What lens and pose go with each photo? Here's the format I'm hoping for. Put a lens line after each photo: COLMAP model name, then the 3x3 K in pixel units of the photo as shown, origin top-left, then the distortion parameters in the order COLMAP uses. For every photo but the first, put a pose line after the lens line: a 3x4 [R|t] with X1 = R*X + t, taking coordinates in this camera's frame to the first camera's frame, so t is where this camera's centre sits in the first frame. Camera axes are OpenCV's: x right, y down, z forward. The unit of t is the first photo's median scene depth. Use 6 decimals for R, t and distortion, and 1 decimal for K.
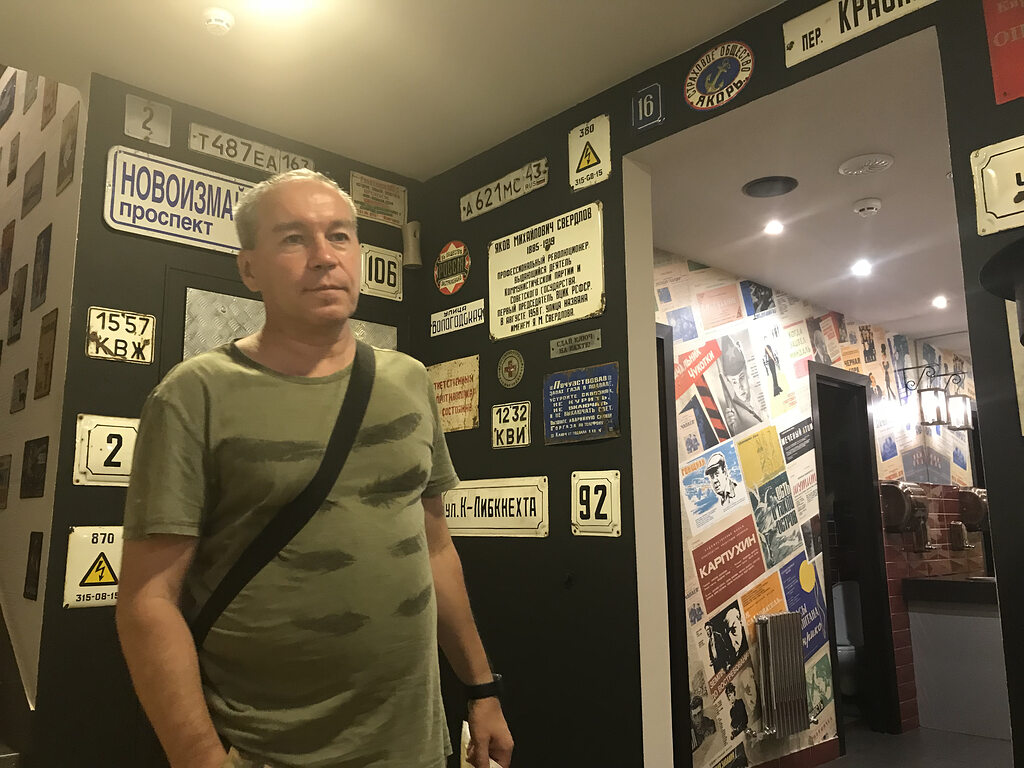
lens RADIAL K [[825.0, 0, 501.6], [0, 825.0, 378.4], [0, 0, 1]] dist [0.013969, -0.027475]
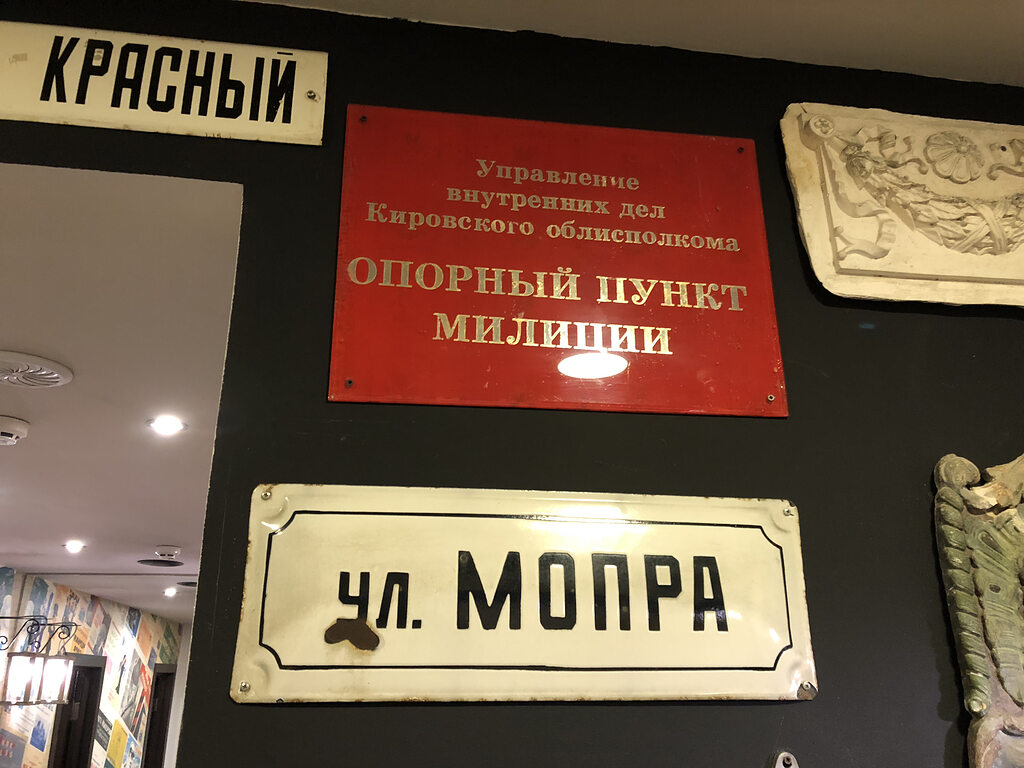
lens RADIAL K [[818.0, 0, 501.5], [0, 818.0, 385.6], [0, 0, 1]] dist [0.044188, -0.051519]
pose [[0.542822, 0.292233, 0.787365, 0.250639], [-0.142729, 0.955971, -0.256412, -0.203670], [-0.827631, 0.026807, 0.560632, 0.574593]]
